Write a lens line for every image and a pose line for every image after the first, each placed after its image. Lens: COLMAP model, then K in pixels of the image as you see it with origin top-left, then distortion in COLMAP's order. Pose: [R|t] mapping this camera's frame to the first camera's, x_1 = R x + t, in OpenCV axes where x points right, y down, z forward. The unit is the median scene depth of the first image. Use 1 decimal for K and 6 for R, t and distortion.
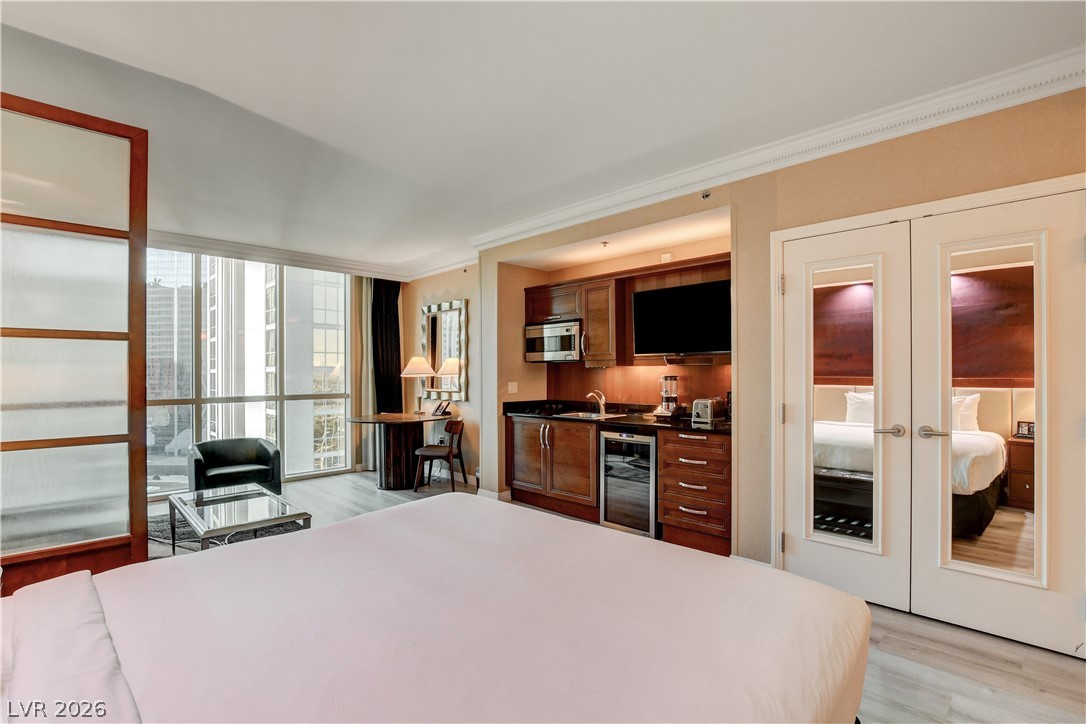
lens RADIAL K [[504.6, 0, 537.0], [0, 504.6, 369.4], [0, 0, 1]] dist [-0.028669, -0.000020]
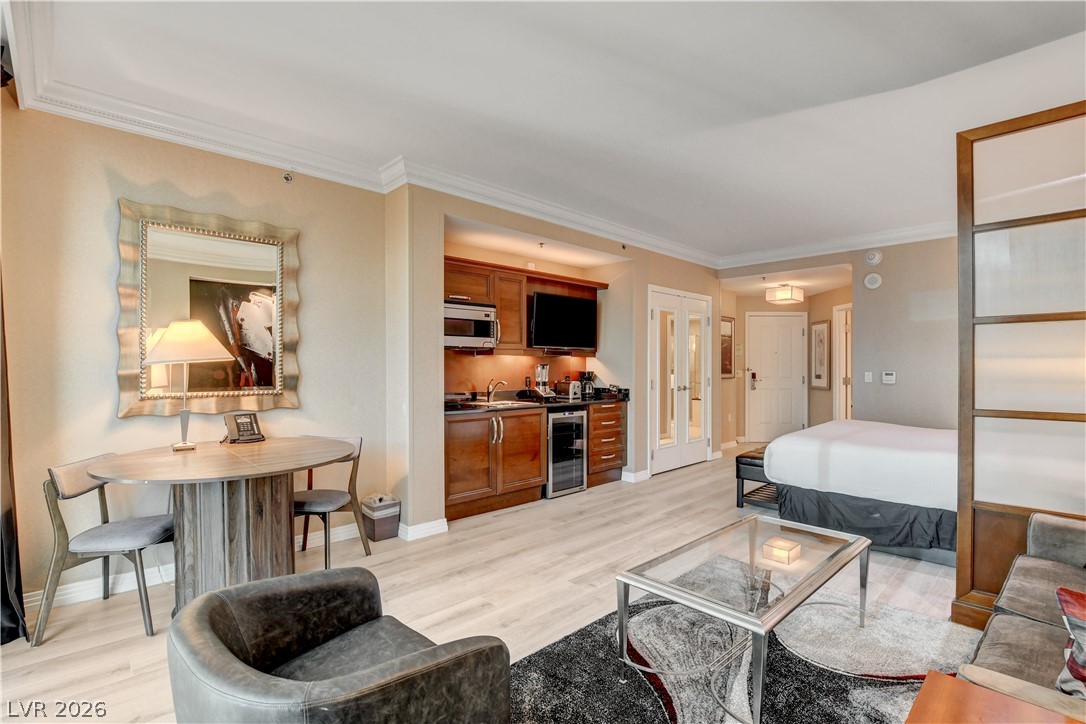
lens RADIAL K [[504.6, 0, 543.1], [0, 504.6, 370.6], [0, 0, 1]] dist [-0.028669, -0.000020]
pose [[0.017065, 0.002478, 0.999851, -0.970230], [-0.001571, 0.999996, -0.002452, 0.029891], [-0.999853, -0.001529, 0.017069, 0.977241]]
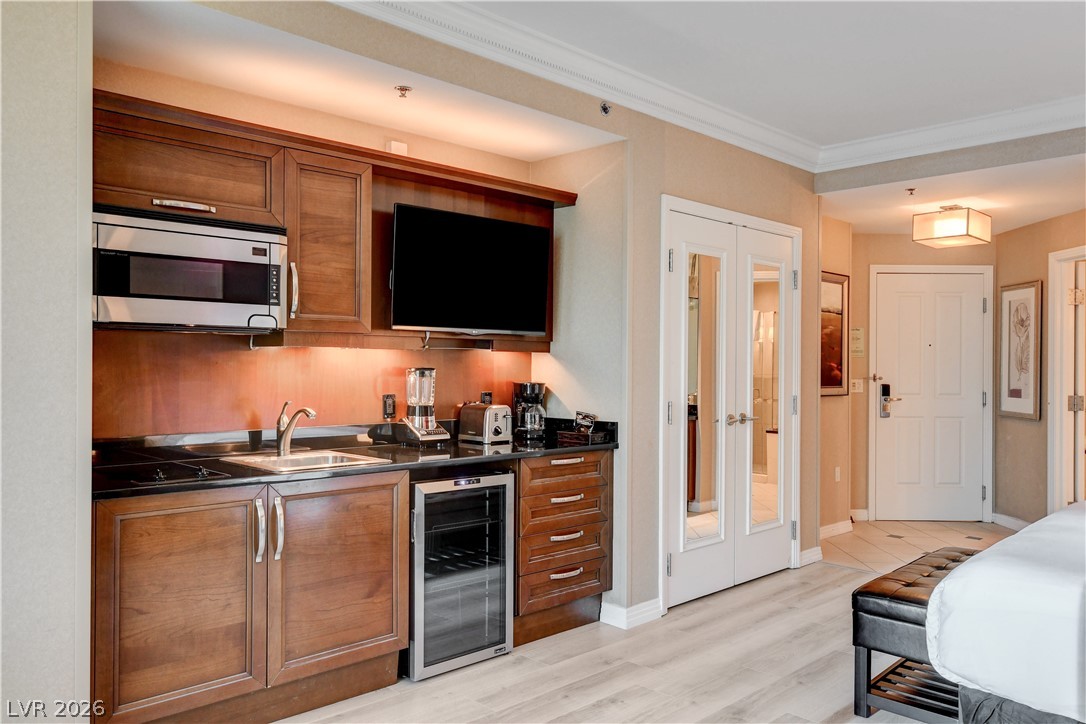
lens RADIAL K [[815.4, 0, 540.0], [0, 815.4, 368.3], [0, 0, 1]] dist [0.000259, 0.001462]
pose [[0.012300, 0.006840, 0.999901, -0.633752], [-0.008478, 0.999941, -0.006736, 0.017311], [-0.999888, -0.008394, 0.012357, 0.858850]]
